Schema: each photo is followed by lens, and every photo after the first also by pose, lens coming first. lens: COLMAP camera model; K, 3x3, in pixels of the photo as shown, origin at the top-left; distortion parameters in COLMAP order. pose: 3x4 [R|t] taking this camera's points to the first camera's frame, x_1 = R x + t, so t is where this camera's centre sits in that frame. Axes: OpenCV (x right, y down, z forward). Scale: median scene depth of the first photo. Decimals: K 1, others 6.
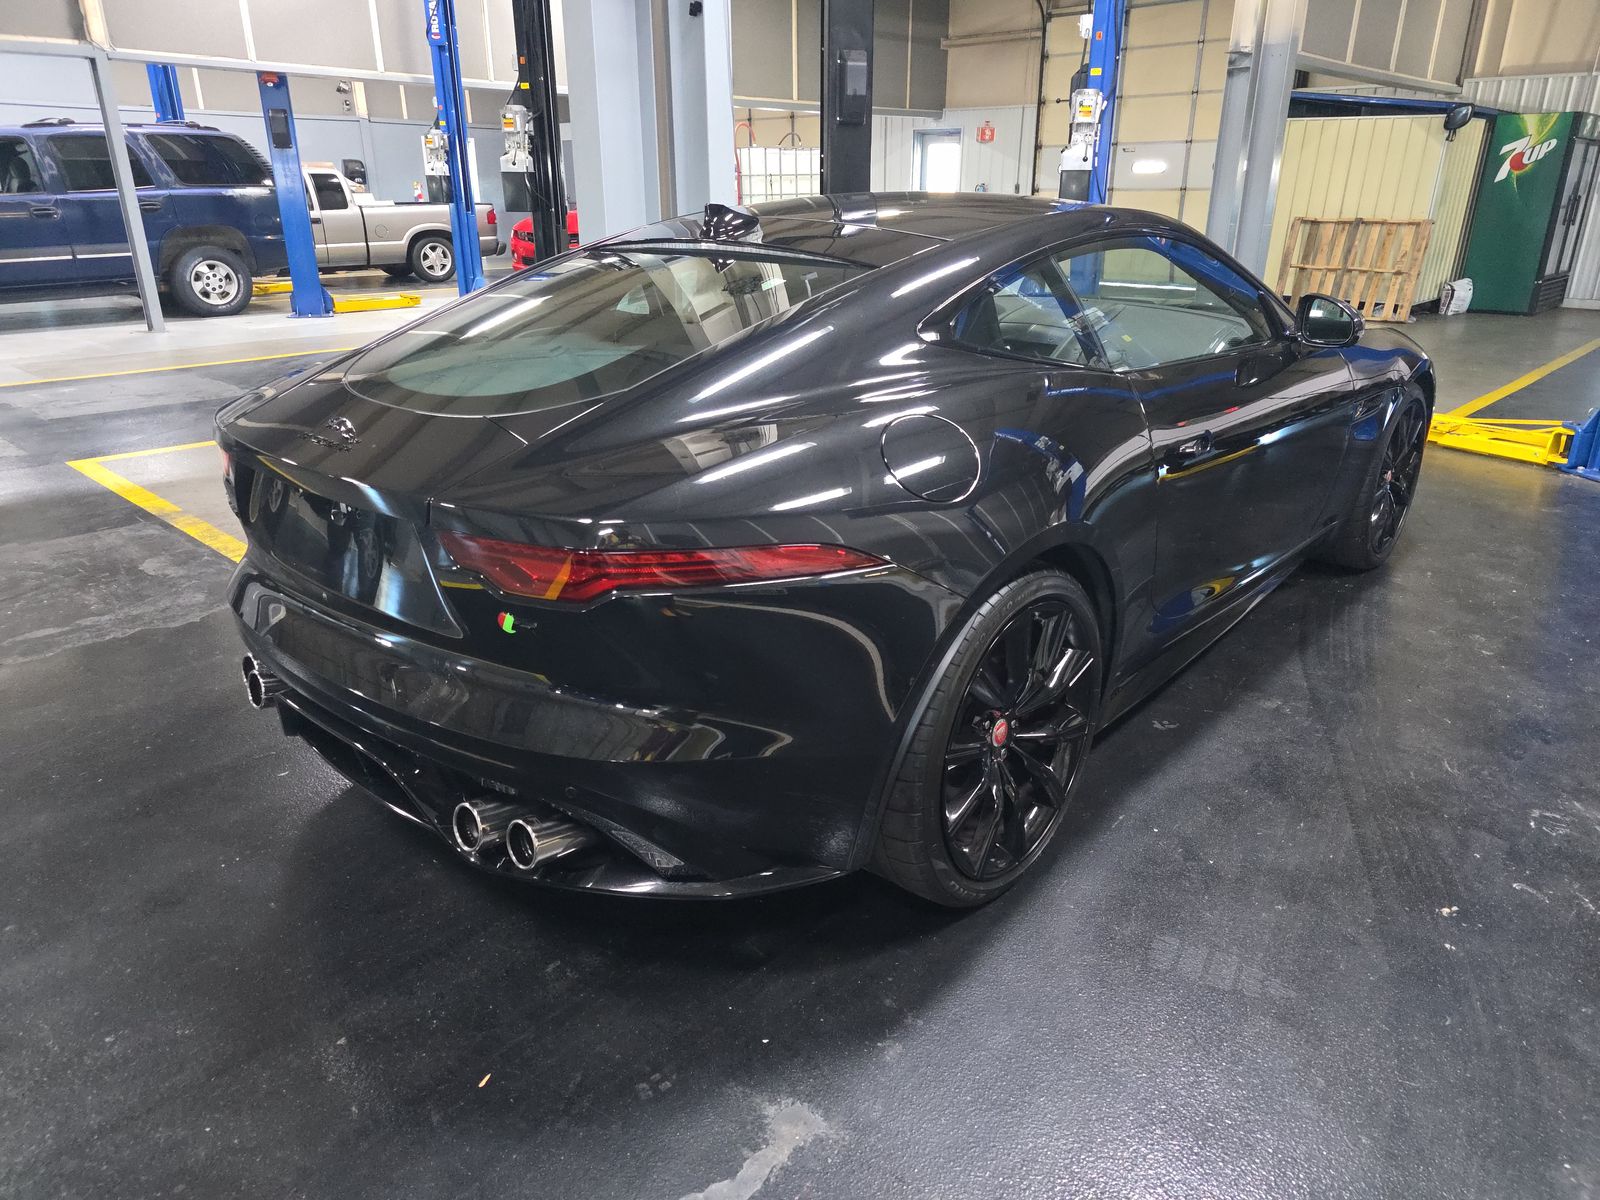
lens RADIAL K [[1080.1, 0, 803.2], [0, 1080.1, 599.7], [0, 0, 1]] dist [0.034635, -0.018693]
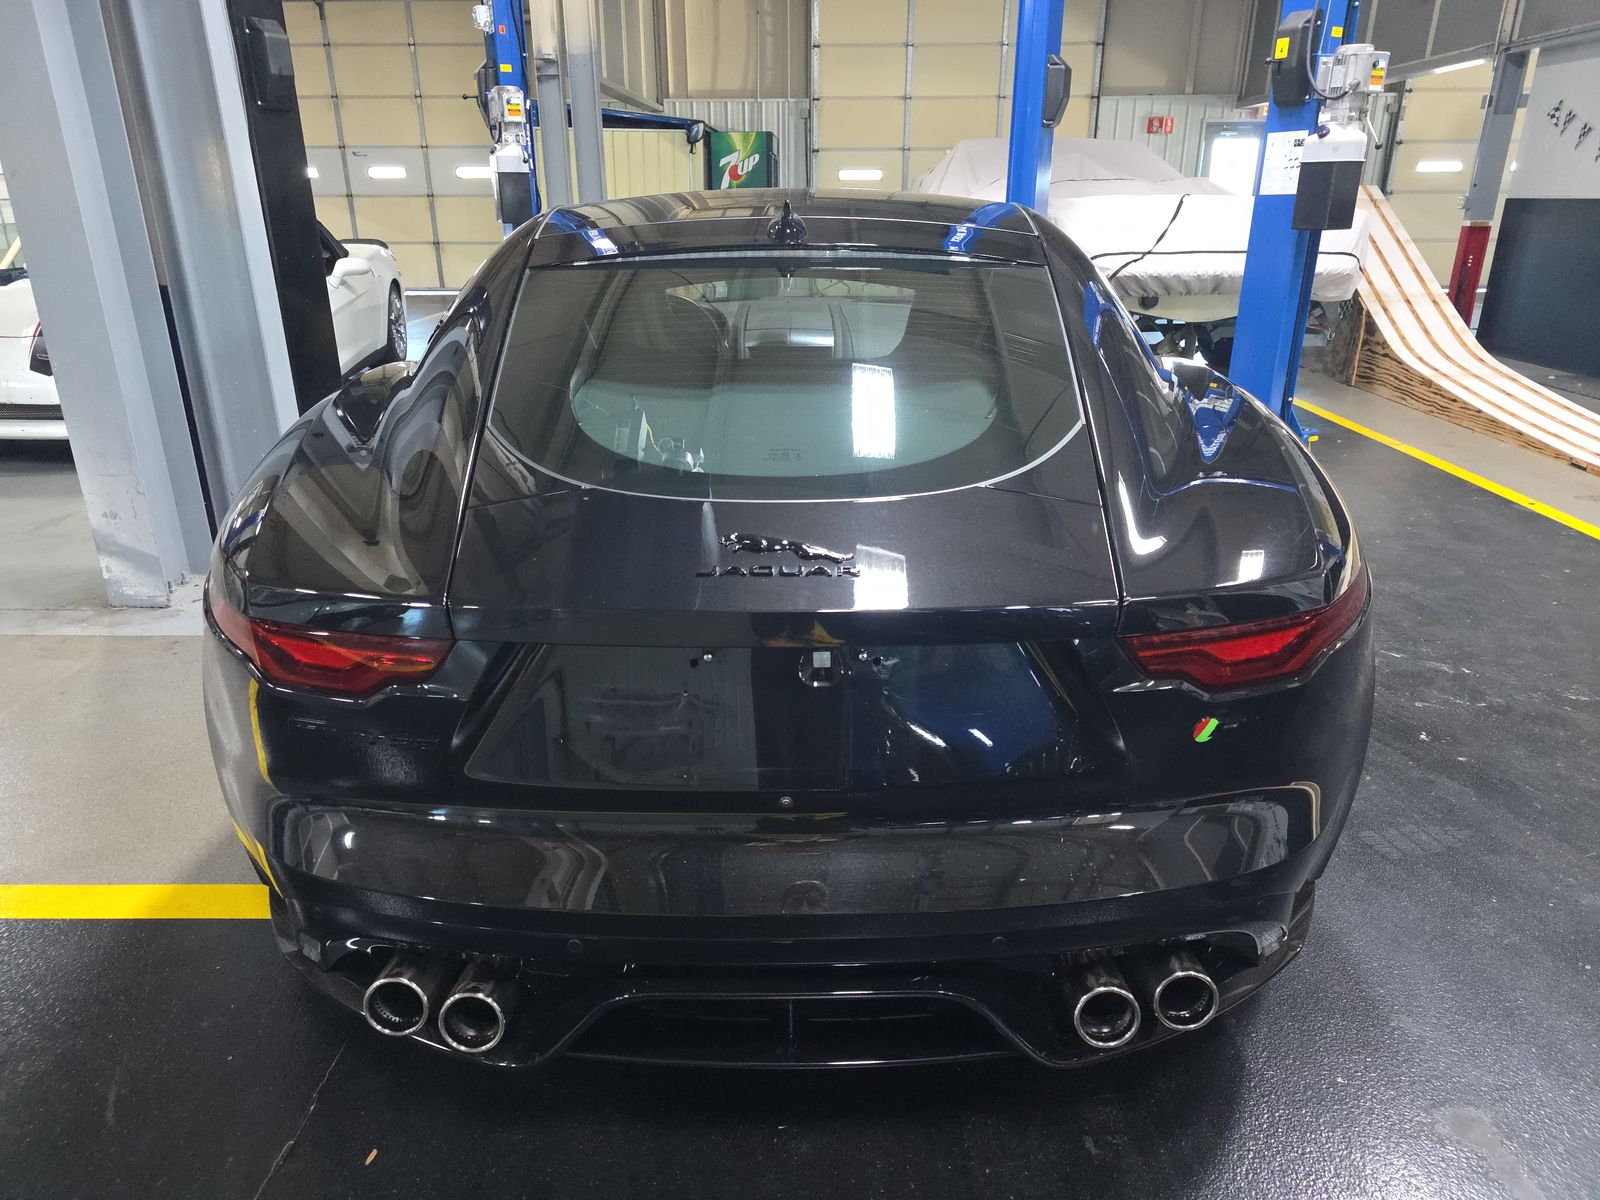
lens RADIAL K [[1080.1, 0, 800.1], [0, 1080.1, 611.6], [0, 0, 1]] dist [0.034635, -0.018693]
pose [[0.734039, -0.249394, 0.631656, -0.153461], [0.247835, 0.964353, 0.092746, -0.035235], [-0.632270, 0.088467, 0.769681, 0.096865]]
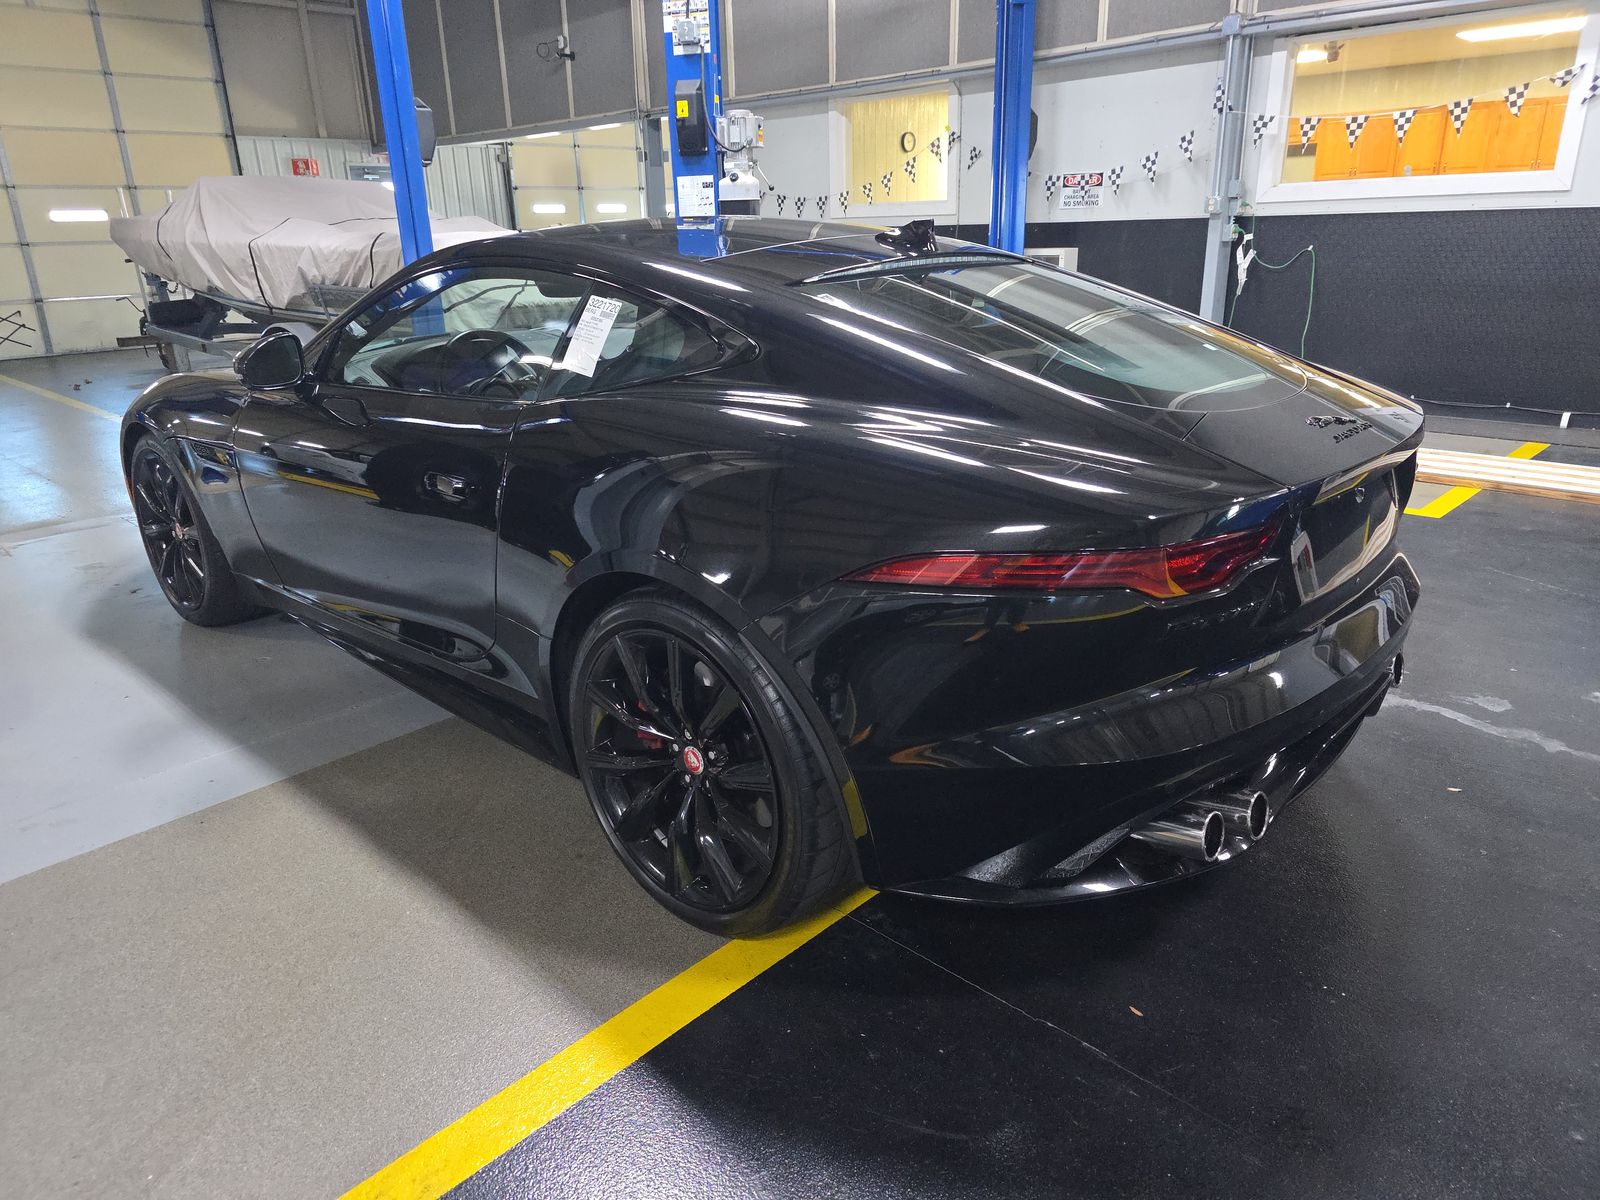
lens RADIAL K [[1080.1, 0, 800.8], [0, 1080.1, 594.4], [0, 0, 1]] dist [0.034635, -0.018693]
pose [[0.016751, -0.329496, 0.944009, -0.167295], [0.382627, 0.874386, 0.298405, -0.042776], [-0.923751, 0.356205, 0.140721, 0.116557]]
